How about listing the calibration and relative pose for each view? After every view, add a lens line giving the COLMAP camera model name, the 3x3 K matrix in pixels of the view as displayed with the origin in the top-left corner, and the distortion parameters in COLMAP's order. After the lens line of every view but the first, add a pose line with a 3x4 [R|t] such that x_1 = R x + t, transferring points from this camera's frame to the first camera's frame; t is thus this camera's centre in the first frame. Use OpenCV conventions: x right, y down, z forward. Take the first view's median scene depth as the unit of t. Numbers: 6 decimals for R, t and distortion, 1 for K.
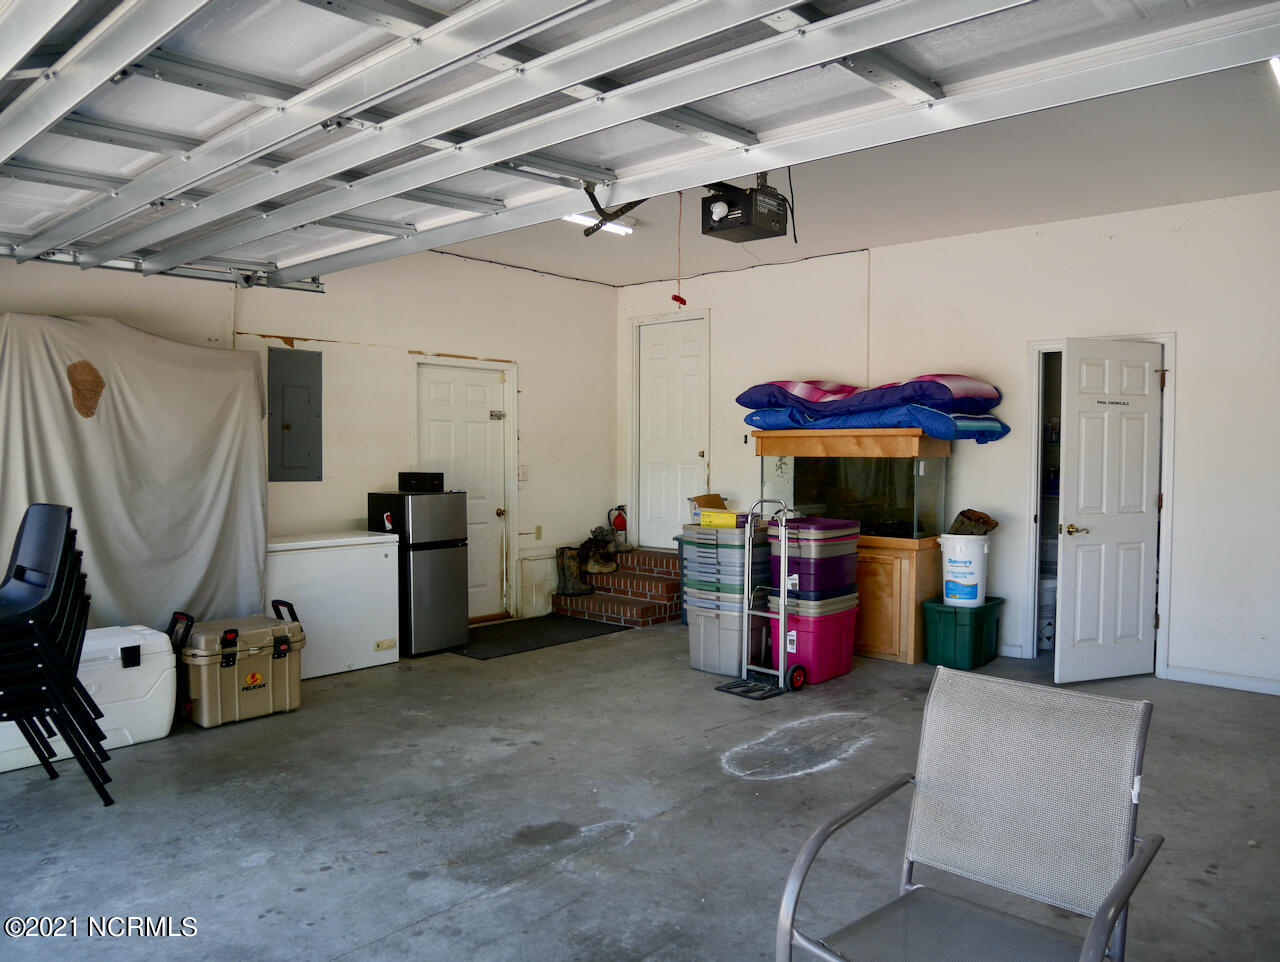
lens RADIAL K [[899.7, 0, 640.0], [0, 899.7, 481.0], [0, 0, 1]] dist [-0.075592, 0.030407]
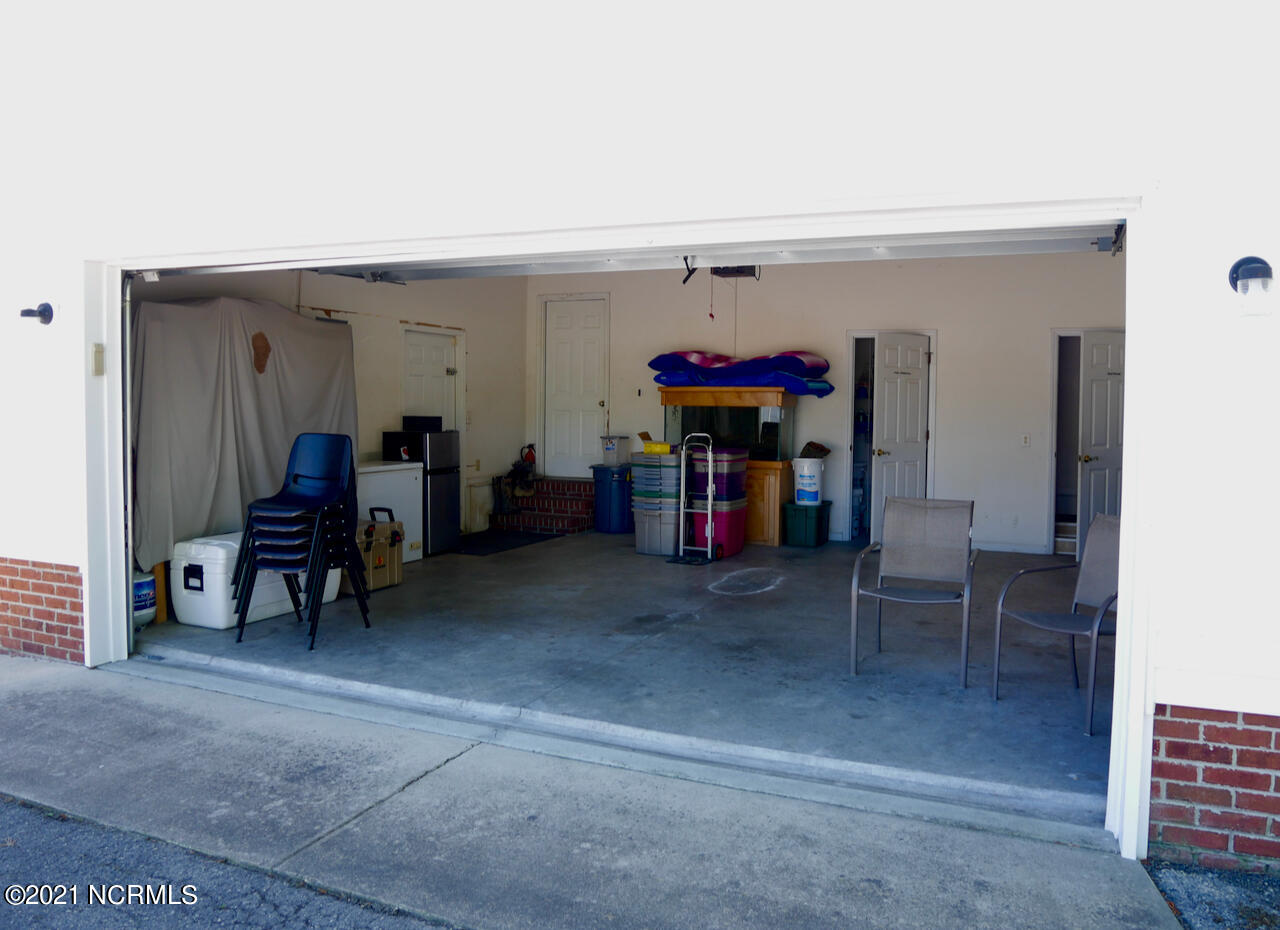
lens RADIAL K [[967.7, 0, 640.6], [0, 967.7, 435.8], [0, 0, 1]] dist [-0.067709, 0.001605]
pose [[0.952310, -0.003249, 0.305115, -0.397726], [0.002360, 0.999992, 0.003284, 0.016093], [-0.305123, -0.002407, 0.952310, -0.457555]]
